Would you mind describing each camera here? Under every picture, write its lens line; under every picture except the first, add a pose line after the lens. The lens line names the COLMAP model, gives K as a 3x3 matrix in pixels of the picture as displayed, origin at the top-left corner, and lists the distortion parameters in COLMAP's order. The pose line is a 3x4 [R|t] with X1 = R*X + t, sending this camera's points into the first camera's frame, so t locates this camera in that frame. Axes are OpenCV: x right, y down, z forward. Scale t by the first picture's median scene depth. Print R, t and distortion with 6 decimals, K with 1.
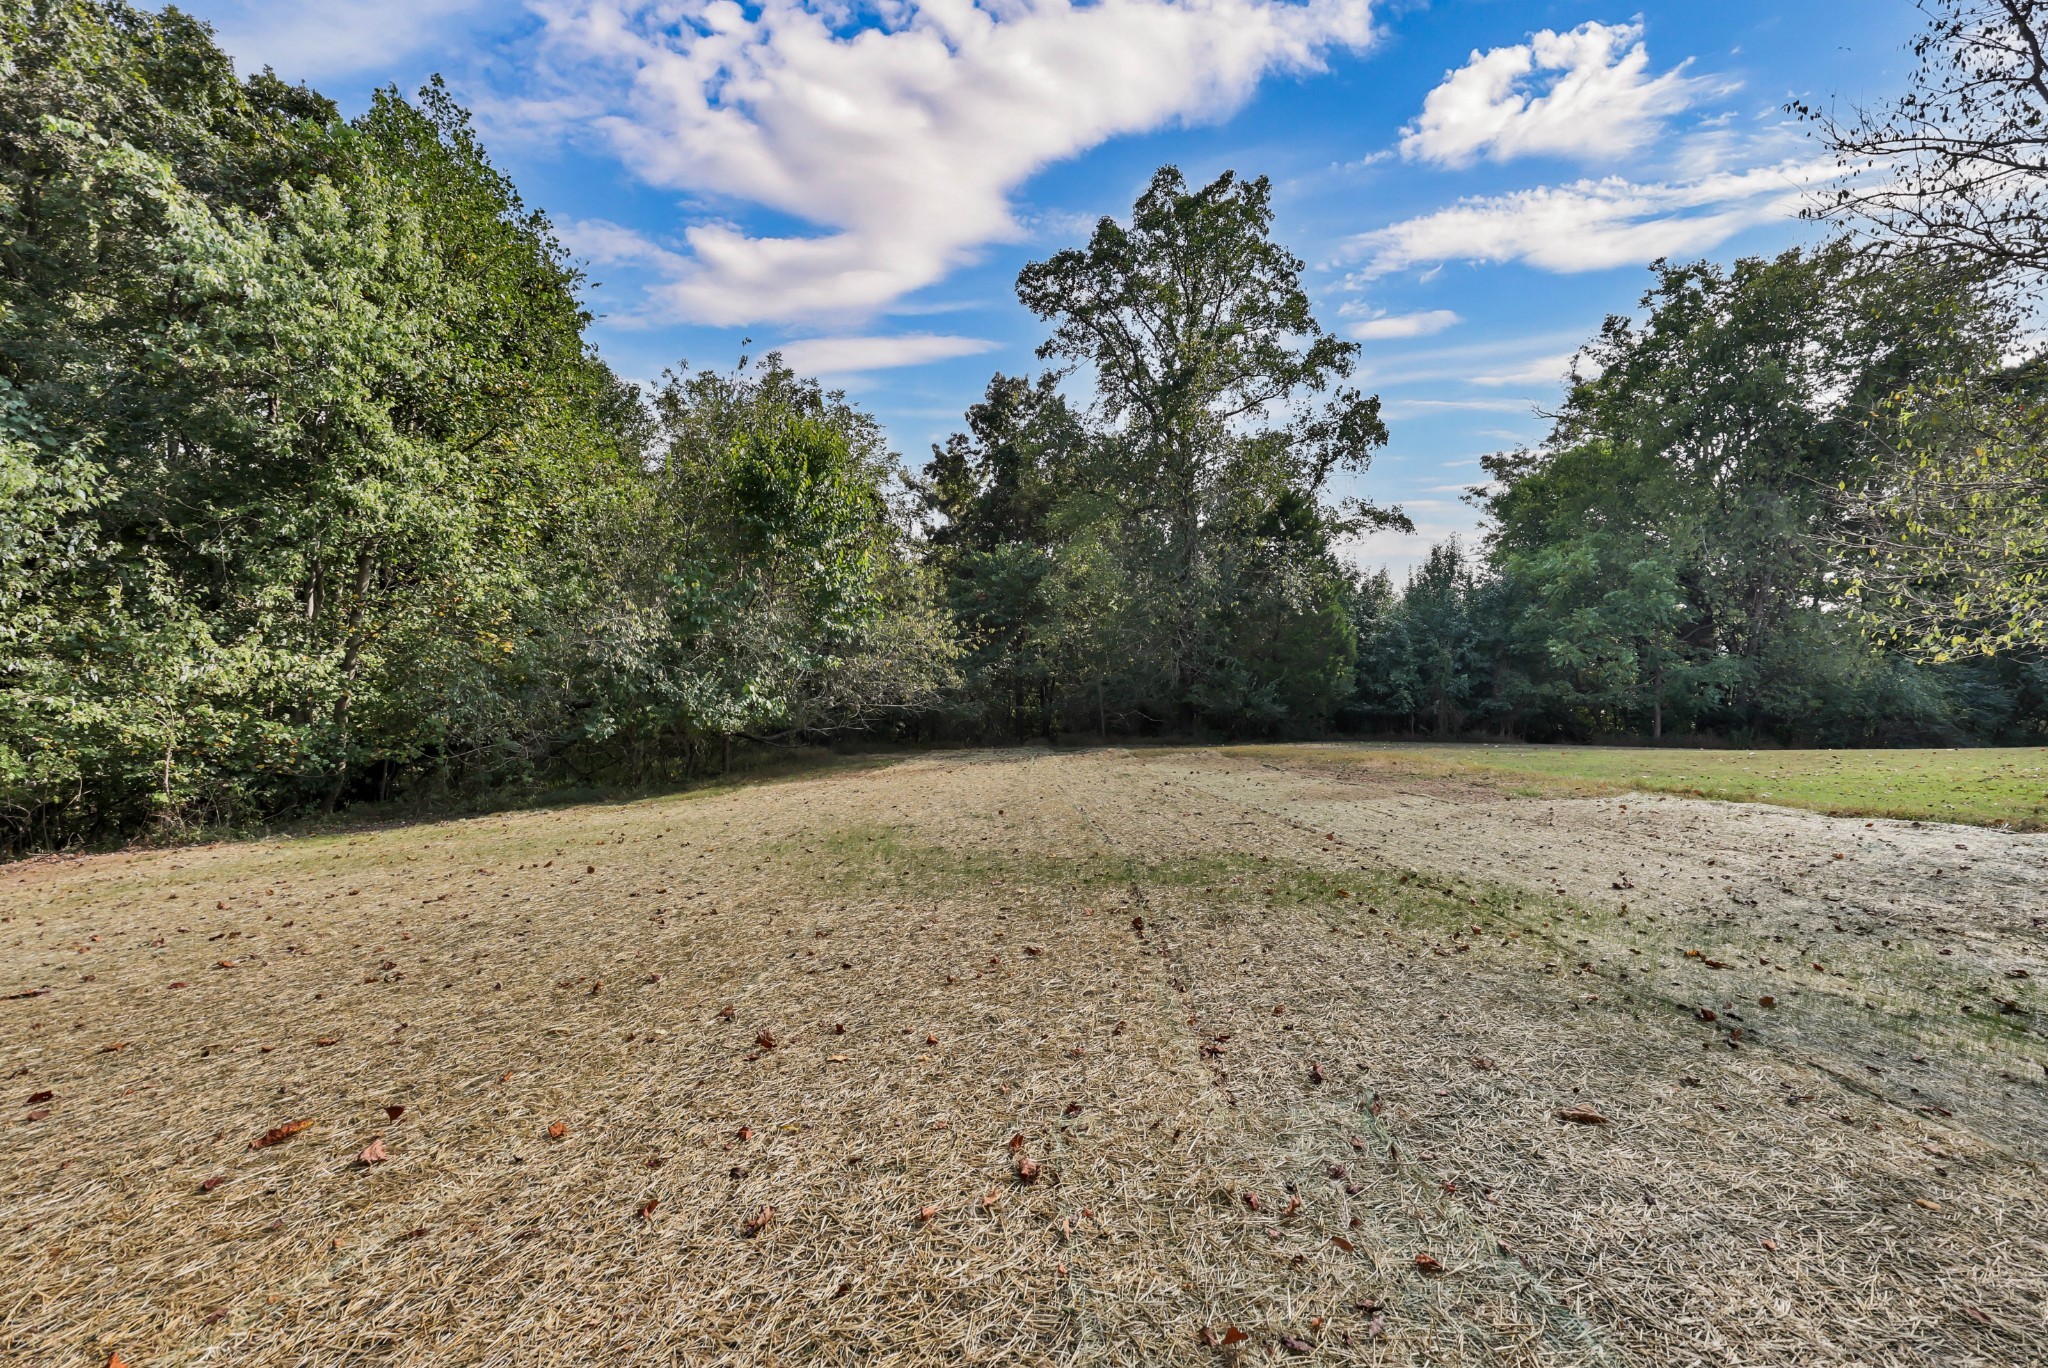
lens RADIAL K [[870.7, 0, 1037.8], [0, 870.7, 674.3], [0, 0, 1]] dist [-0.000309, 0.000184]
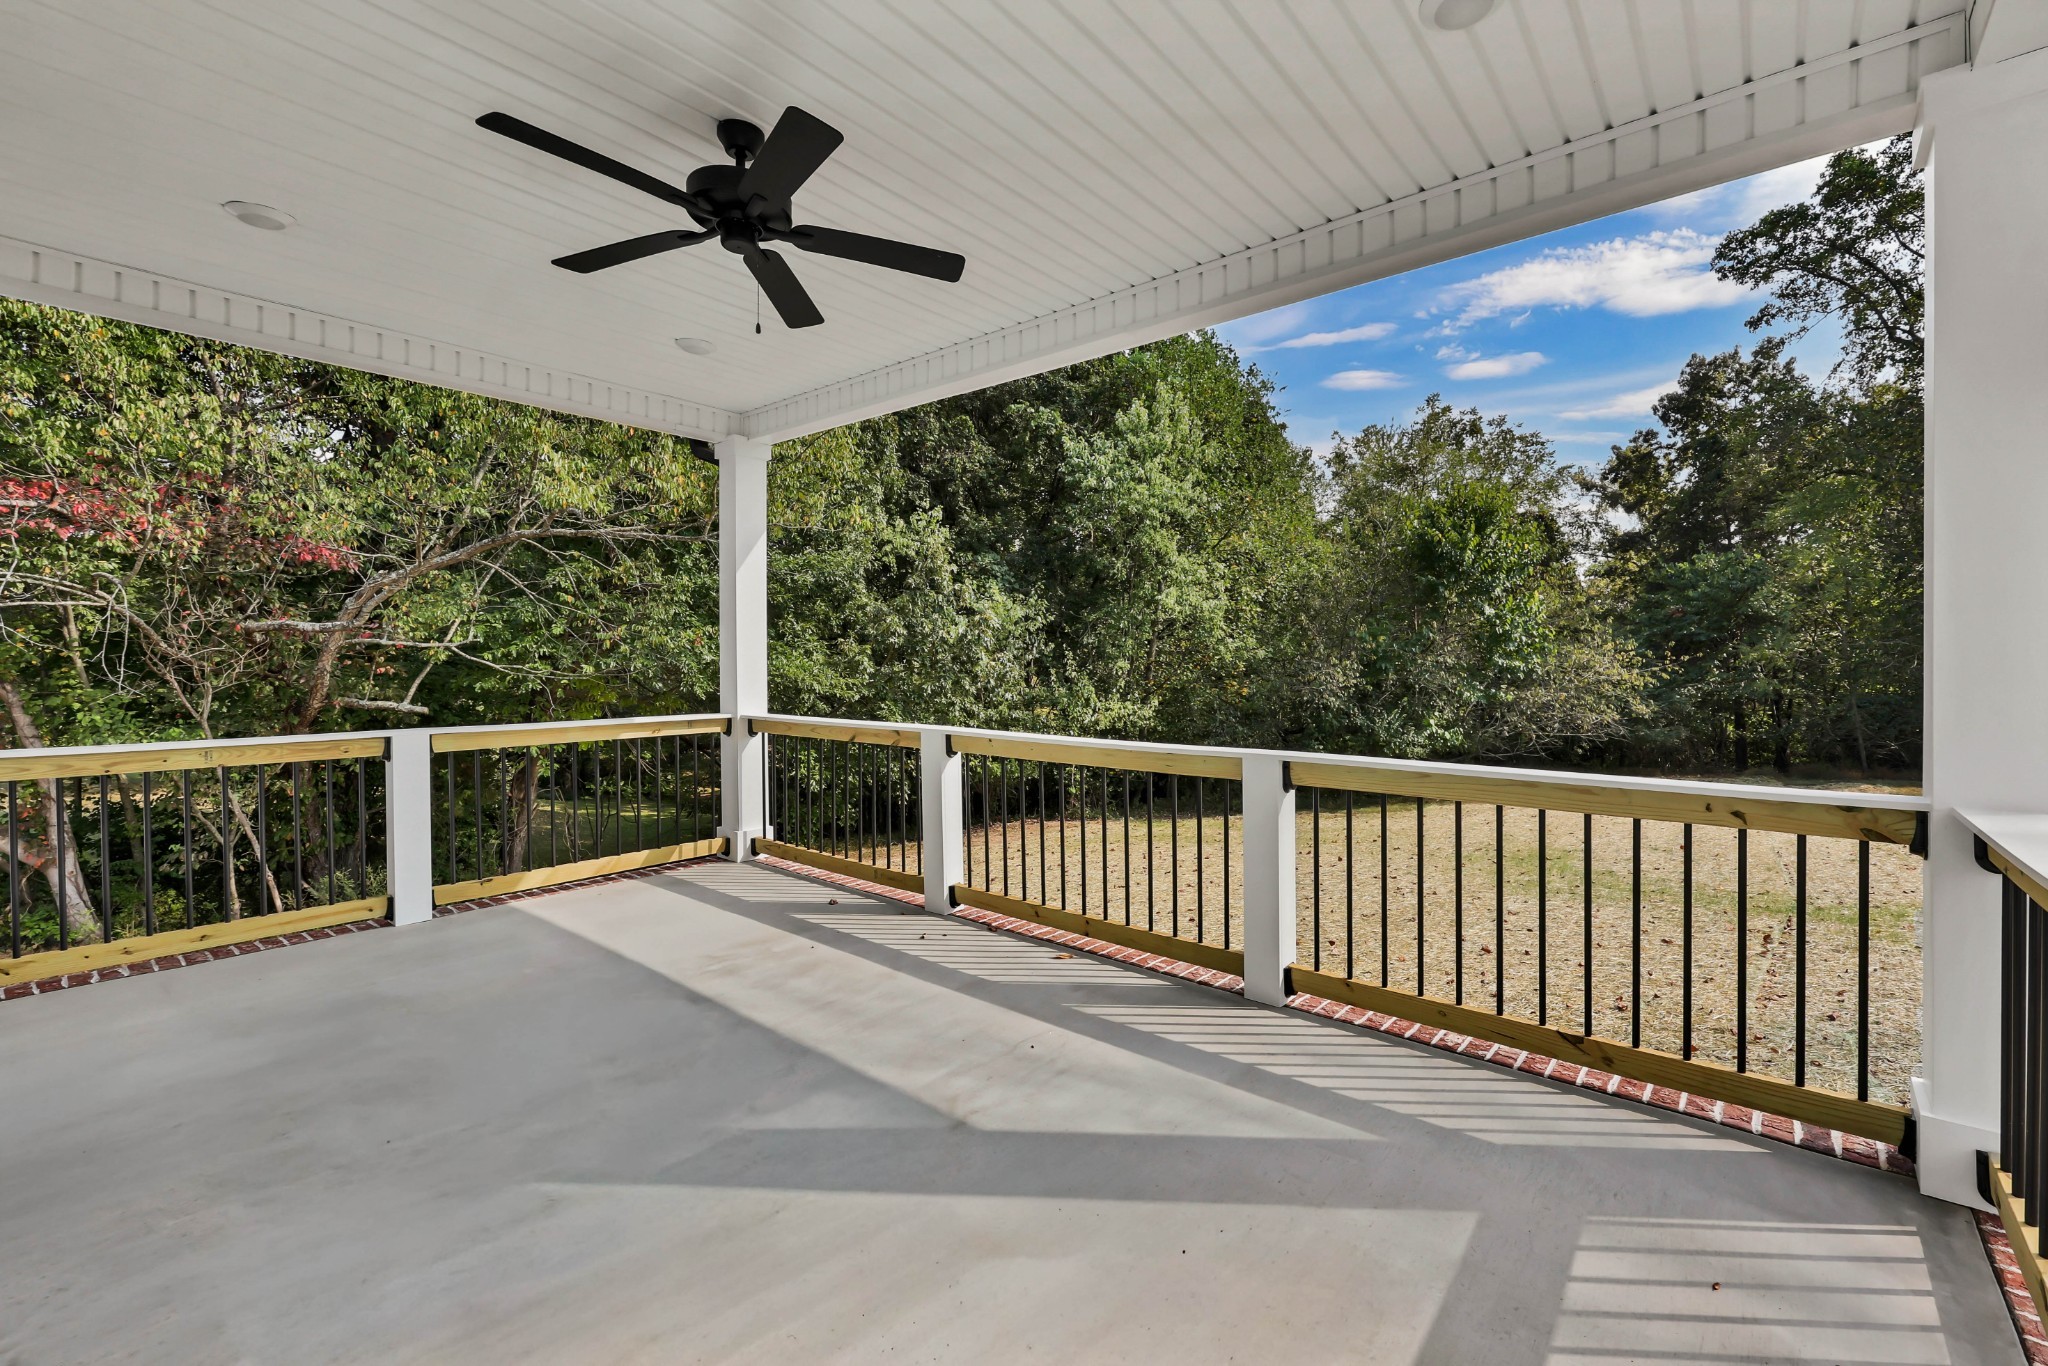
lens RADIAL K [[870.7, 0, 1037.8], [0, 870.7, 673.3], [0, 0, 1]] dist [-0.000309, 0.000184]
pose [[0.750713, -0.033240, -0.659792, 0.035710], [0.029108, 0.999428, -0.017232, -0.029400], [0.659987, -0.006269, 0.751251, -0.162491]]
